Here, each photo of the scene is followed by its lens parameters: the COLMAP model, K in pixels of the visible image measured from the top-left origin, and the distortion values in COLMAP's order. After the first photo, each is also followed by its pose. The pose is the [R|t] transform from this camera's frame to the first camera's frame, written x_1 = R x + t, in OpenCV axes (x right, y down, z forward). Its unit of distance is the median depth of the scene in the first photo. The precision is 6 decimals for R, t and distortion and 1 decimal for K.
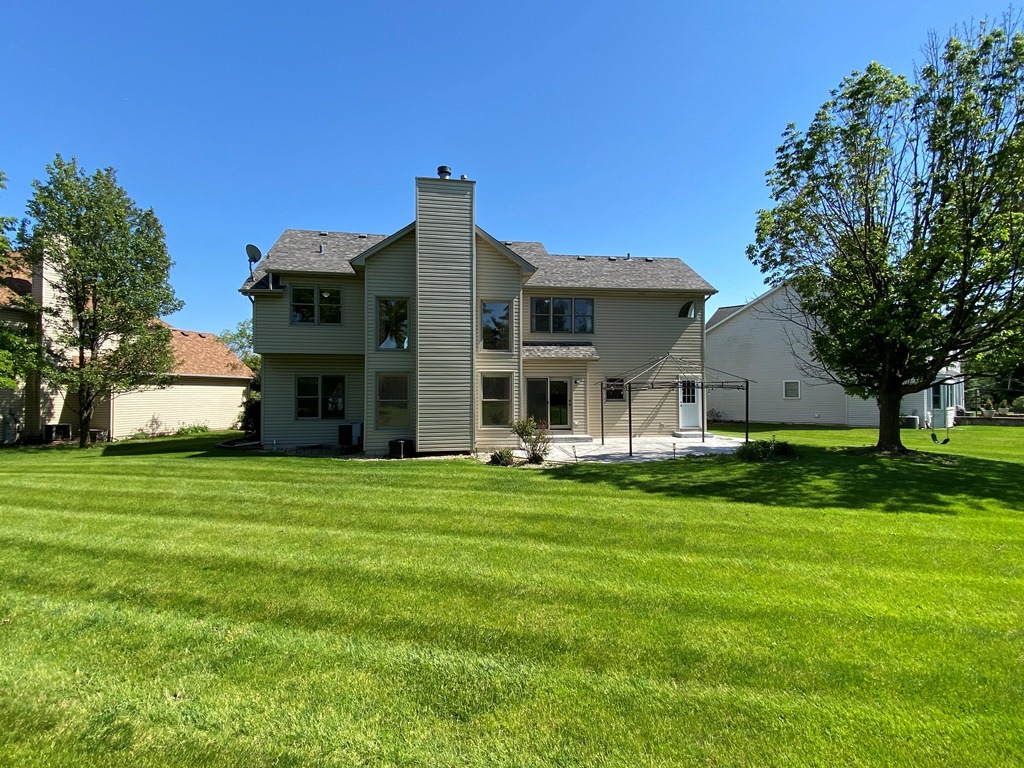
lens RADIAL K [[519.9, 0, 508.6], [0, 519.9, 382.3], [0, 0, 1]] dist [0.053392, -0.001106]
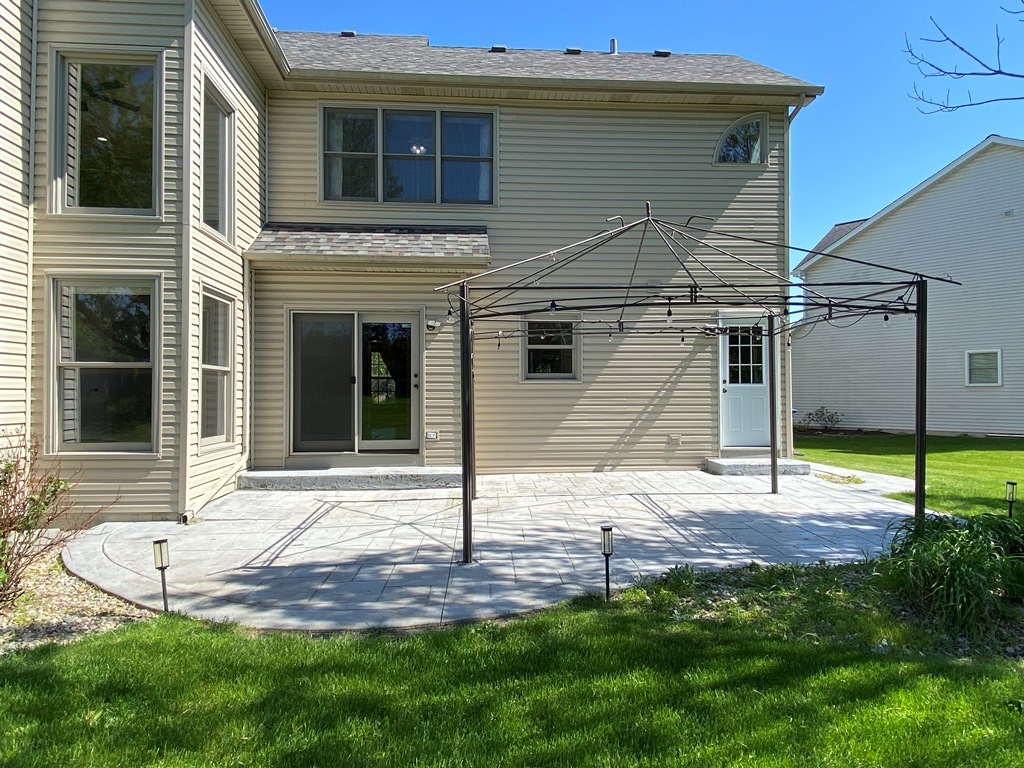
lens RADIAL K [[661.6, 0, 513.4], [0, 661.6, 378.8], [0, 0, 1]] dist [0.090079, -0.099292]
pose [[0.997215, -0.001826, -0.074553, 0.216164], [0.001738, 0.999998, -0.001247, 0.037161], [0.074555, 0.001114, 0.997216, 0.507059]]
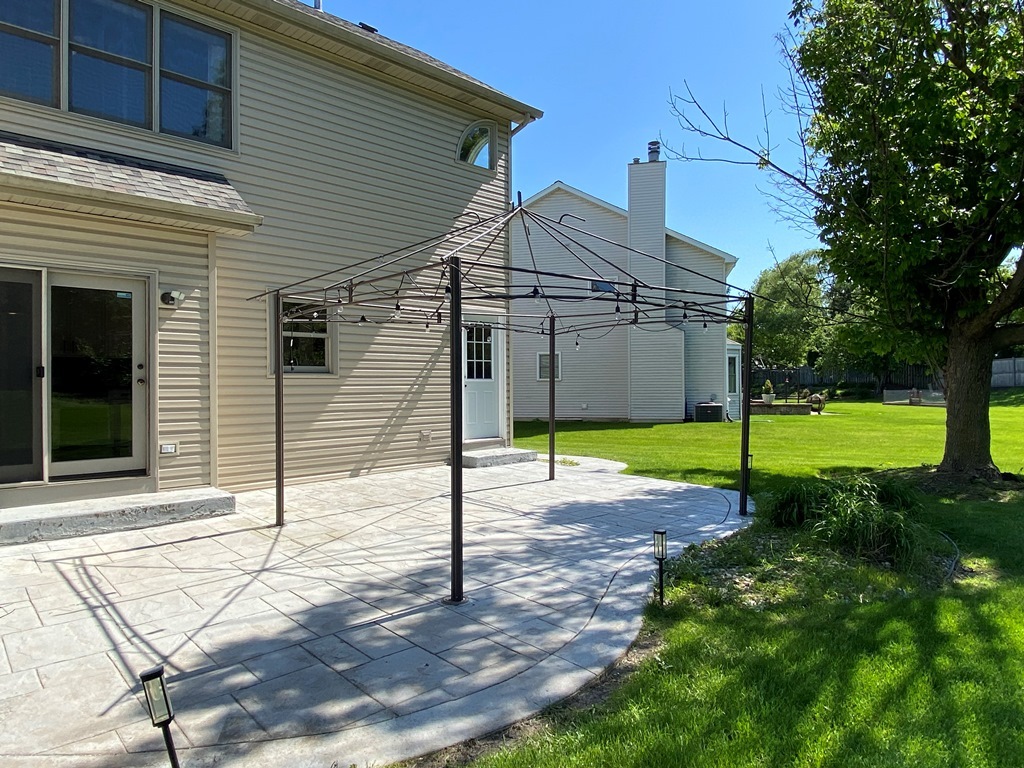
lens RADIAL K [[661.6, 0, 513.4], [0, 661.6, 378.8], [0, 0, 1]] dist [0.090079, -0.099292]
pose [[0.817578, 0.001656, 0.575815, 0.071754], [-0.006373, 0.999961, 0.006172, 0.037217], [-0.575782, -0.008716, 0.817557, 0.582794]]
